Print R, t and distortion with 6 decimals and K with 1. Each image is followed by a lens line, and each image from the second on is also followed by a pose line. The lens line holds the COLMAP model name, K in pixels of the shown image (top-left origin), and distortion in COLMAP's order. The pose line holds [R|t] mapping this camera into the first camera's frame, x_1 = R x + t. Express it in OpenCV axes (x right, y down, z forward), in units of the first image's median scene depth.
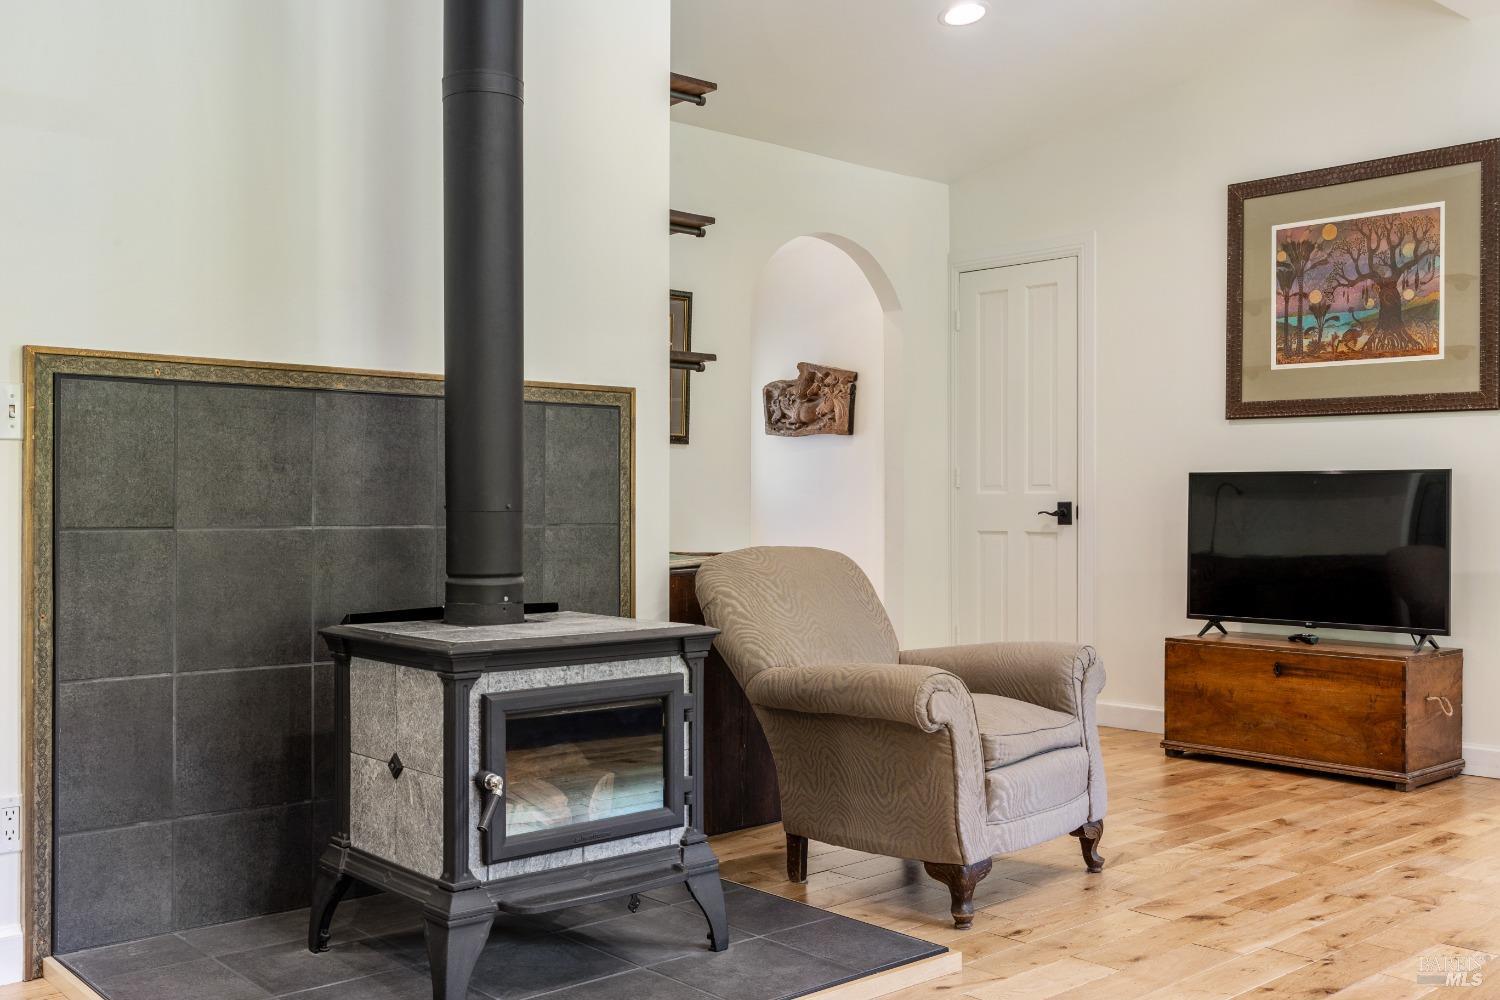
lens RADIAL K [[1430.9, 0, 748.4], [0, 1430.9, 495.2], [0, 0, 1]] dist [-0.014226, 0.000000]
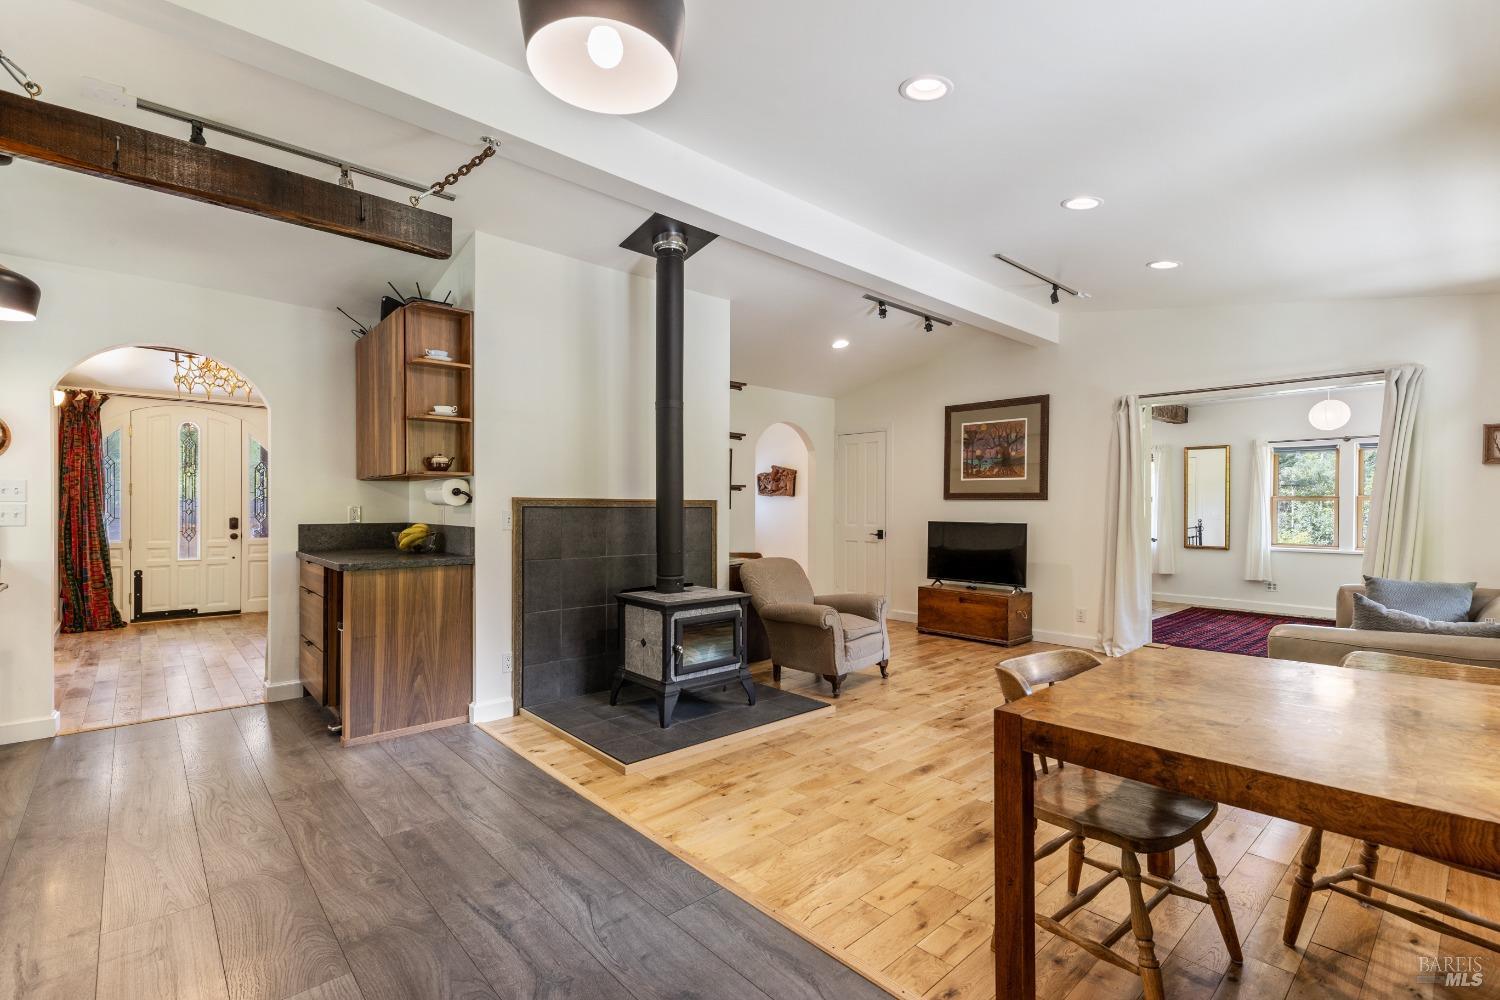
lens RADIAL K [[680.0, 0, 752.4], [0, 680.0, 507.3], [0, 0, 1]] dist [0.000100, -0.000071]
pose [[0.999862, 0.003533, 0.016219, -0.034925], [-0.003718, 0.999928, 0.011397, -0.079444], [-0.016177, -0.011455, 0.999804, -0.301789]]
